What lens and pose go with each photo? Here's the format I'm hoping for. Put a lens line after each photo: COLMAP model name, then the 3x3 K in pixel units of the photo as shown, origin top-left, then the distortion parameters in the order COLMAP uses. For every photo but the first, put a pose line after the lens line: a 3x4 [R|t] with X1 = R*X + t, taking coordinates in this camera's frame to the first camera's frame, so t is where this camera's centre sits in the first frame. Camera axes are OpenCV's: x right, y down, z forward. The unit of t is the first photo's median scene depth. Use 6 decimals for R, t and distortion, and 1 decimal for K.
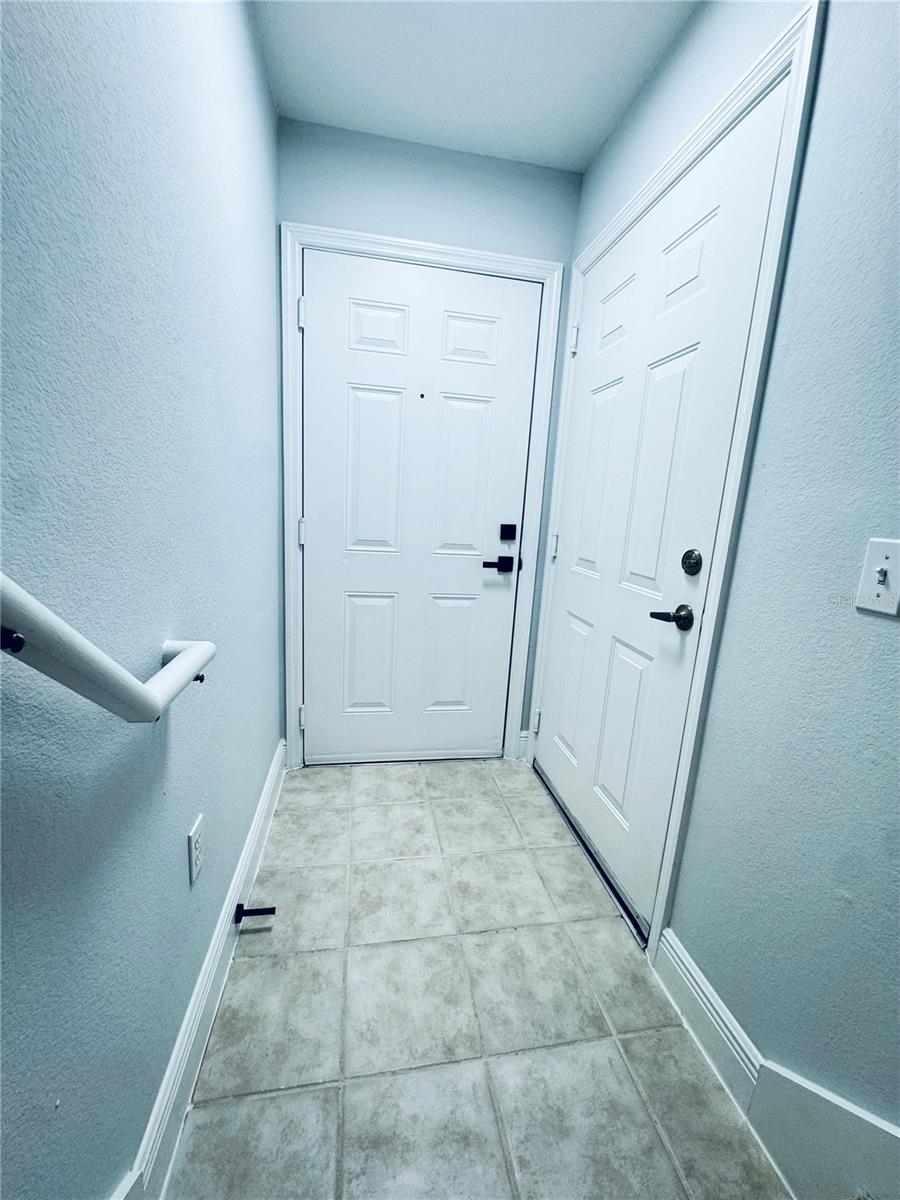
lens RADIAL K [[482.6, 0, 449.1], [0, 482.6, 597.4], [0, 0, 1]] dist [-0.004068, 0.000560]
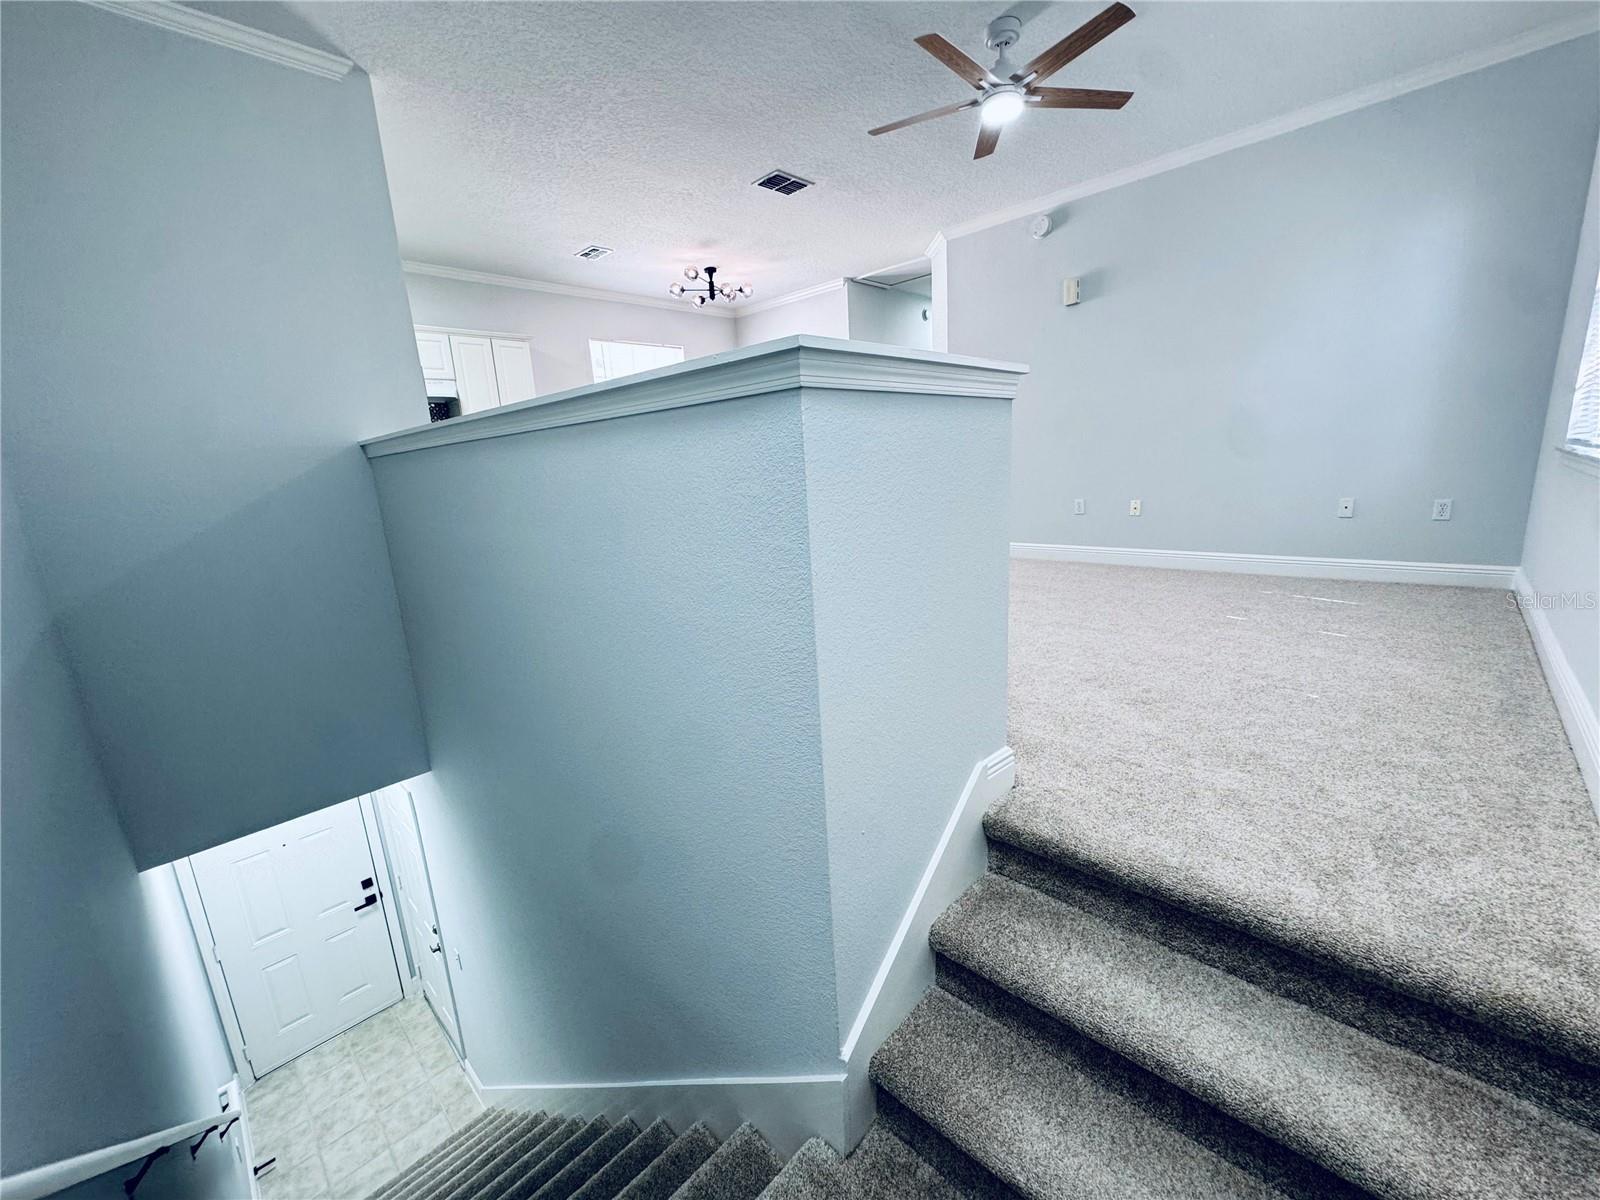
lens RADIAL K [[643.5, 0, 808.0], [0, 643.5, 603.2], [0, 0, 1]] dist [-0.004068, 0.000560]
pose [[0.804477, -0.228577, 0.548242, 0.485314], [0.206515, 0.973044, 0.102653, -1.371906], [-0.556927, 0.030639, 0.829996, -2.426926]]
